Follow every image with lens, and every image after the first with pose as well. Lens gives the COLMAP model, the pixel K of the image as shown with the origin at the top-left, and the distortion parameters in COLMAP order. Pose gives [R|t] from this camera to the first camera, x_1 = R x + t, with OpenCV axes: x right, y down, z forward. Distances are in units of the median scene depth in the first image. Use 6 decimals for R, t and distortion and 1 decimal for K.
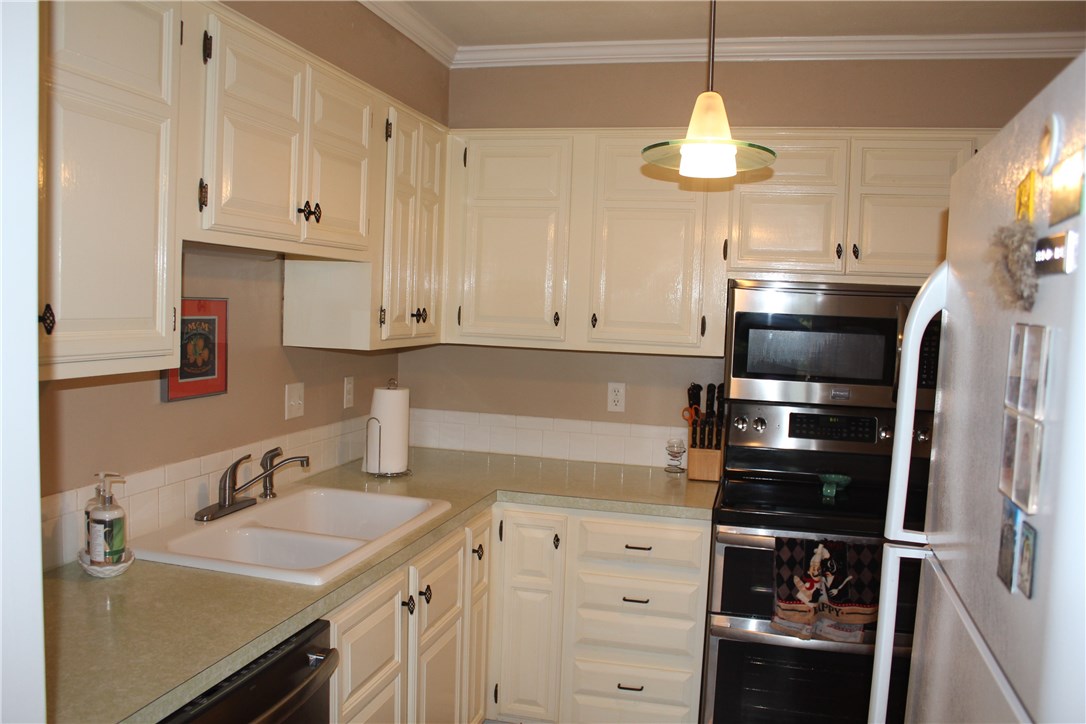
lens RADIAL K [[899.7, 0, 519.4], [0, 899.7, 365.0], [0, 0, 1]] dist [-0.110727, 0.004704]
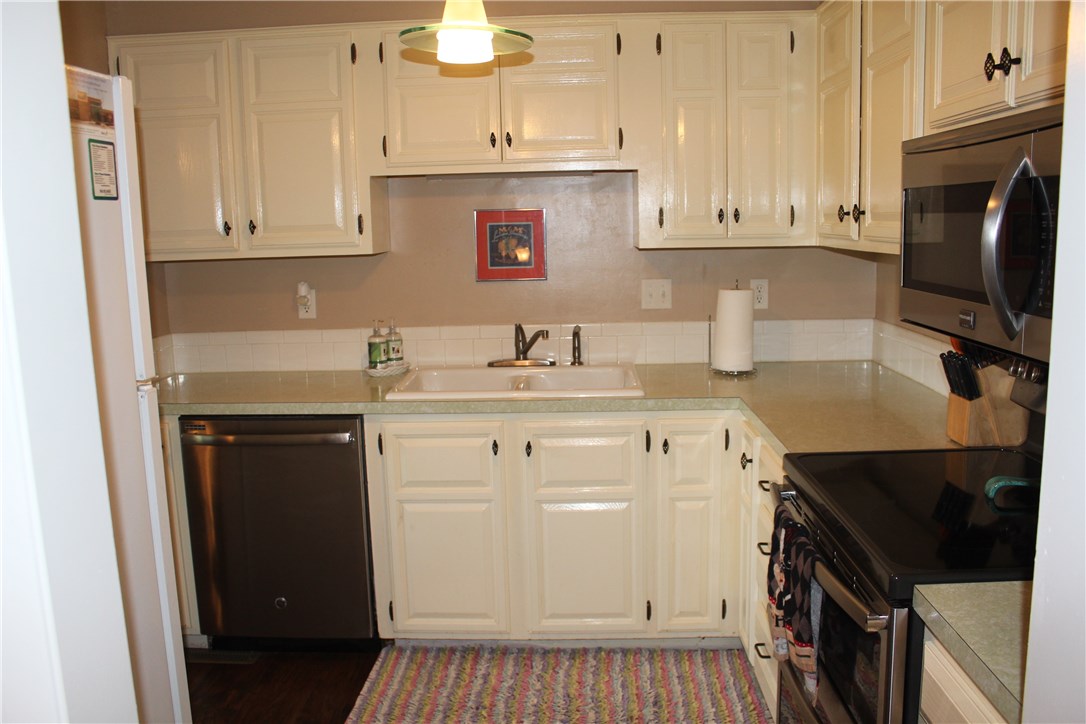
lens RADIAL K [[899.7, 0, 519.4], [0, 899.7, 365.0], [0, 0, 1]] dist [-0.110727, 0.004704]
pose [[0.198245, 0.119442, -0.972848, 0.993733], [-0.036561, 0.992758, 0.114436, 0.005366], [0.979470, 0.012882, 0.201176, 0.696763]]
